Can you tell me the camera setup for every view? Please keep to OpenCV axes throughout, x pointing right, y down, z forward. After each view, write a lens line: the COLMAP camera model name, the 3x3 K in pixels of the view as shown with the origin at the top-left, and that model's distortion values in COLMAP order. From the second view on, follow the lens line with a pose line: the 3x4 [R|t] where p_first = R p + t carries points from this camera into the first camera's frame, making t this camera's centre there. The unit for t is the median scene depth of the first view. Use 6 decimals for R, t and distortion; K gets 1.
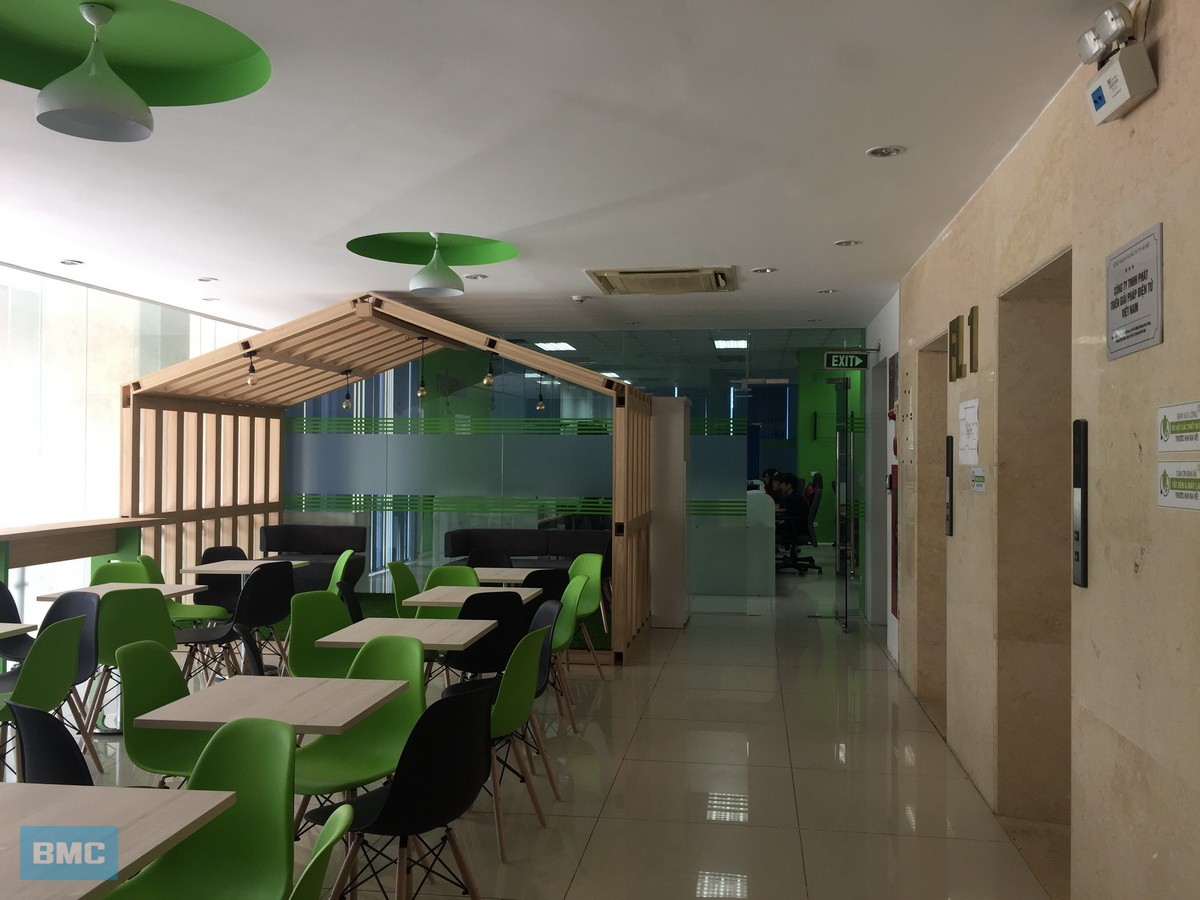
lens RADIAL K [[1021.7, 0, 601.6], [0, 1021.7, 447.1], [0, 0, 1]] dist [0.079030, -0.109607]
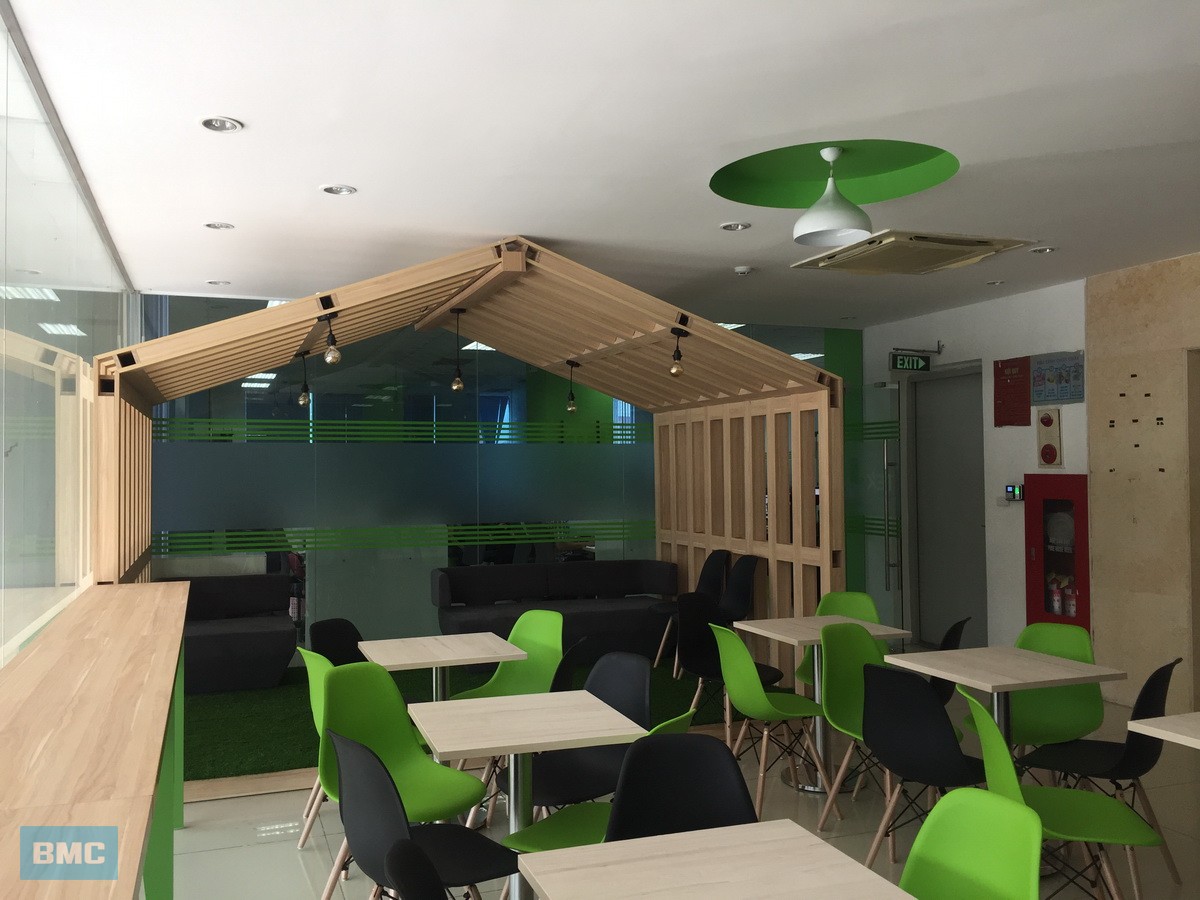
lens RADIAL K [[1021.7, 0, 601.6], [0, 1021.7, 447.1], [0, 0, 1]] dist [0.079030, -0.109607]
pose [[0.875911, -0.002151, 0.482467, -0.496306], [0.008388, 0.999907, -0.010769, 0.000113], [-0.482399, 0.013480, 0.875848, 0.350257]]
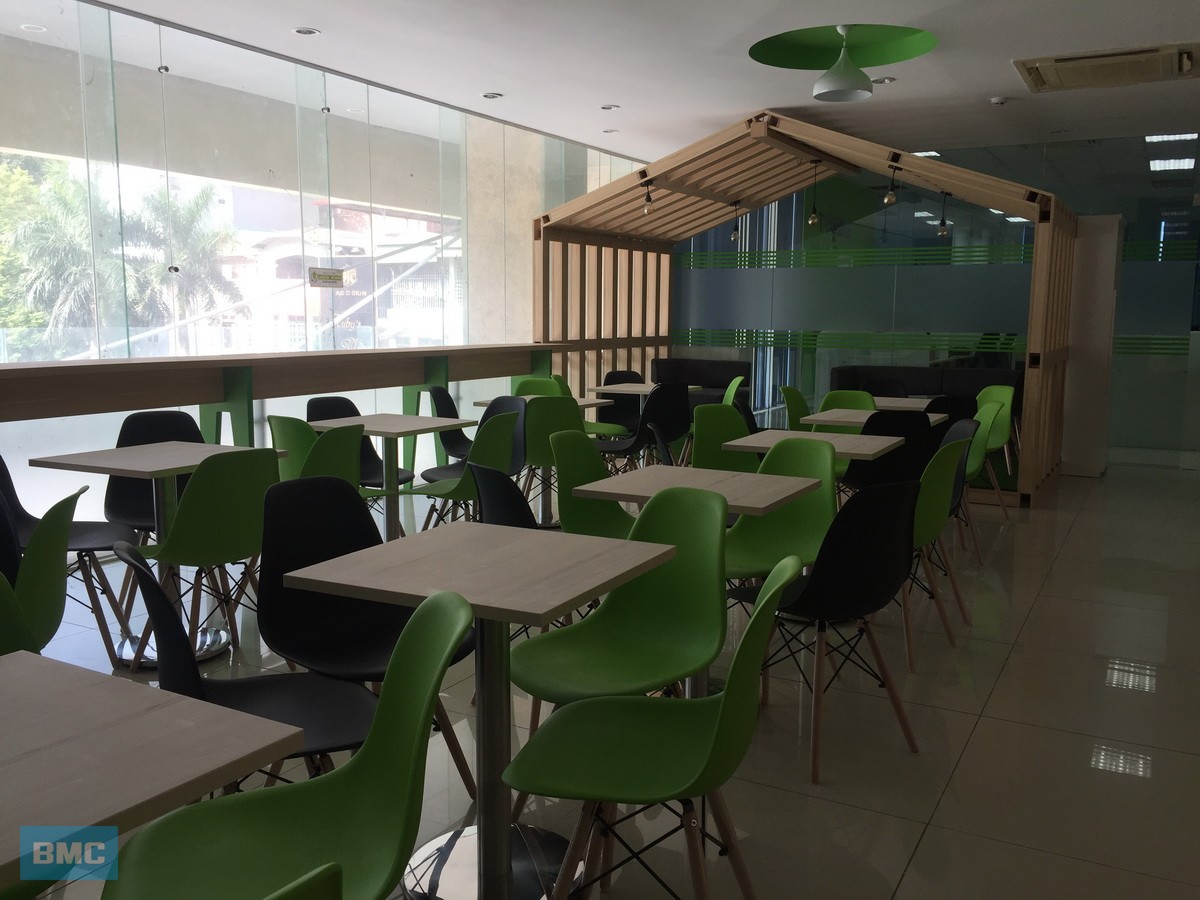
lens RADIAL K [[1021.7, 0, 601.6], [0, 1021.7, 447.1], [0, 0, 1]] dist [0.079030, -0.109607]
pose [[0.937438, 0.047842, -0.344849, -0.020794], [0.000916, 0.990171, 0.139858, 0.025735], [0.348150, -0.131424, 0.928181, 0.008691]]
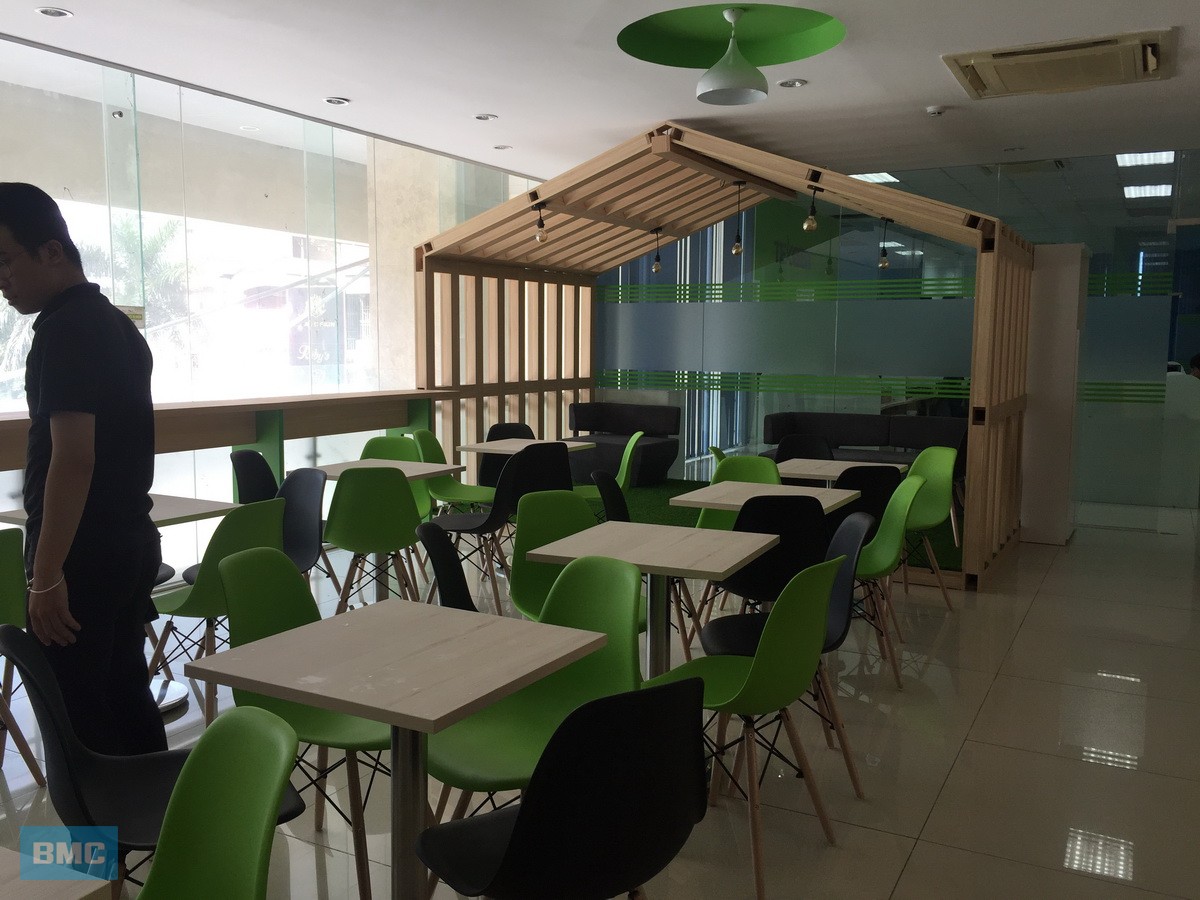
lens RADIAL K [[1021.7, 0, 601.6], [0, 1021.7, 447.1], [0, 0, 1]] dist [0.079030, -0.109607]
pose [[0.941064, 0.036461, -0.336257, 0.011120], [0.001439, 0.993732, 0.111777, 0.016095], [0.338225, -0.105673, 0.935113, 0.174232]]
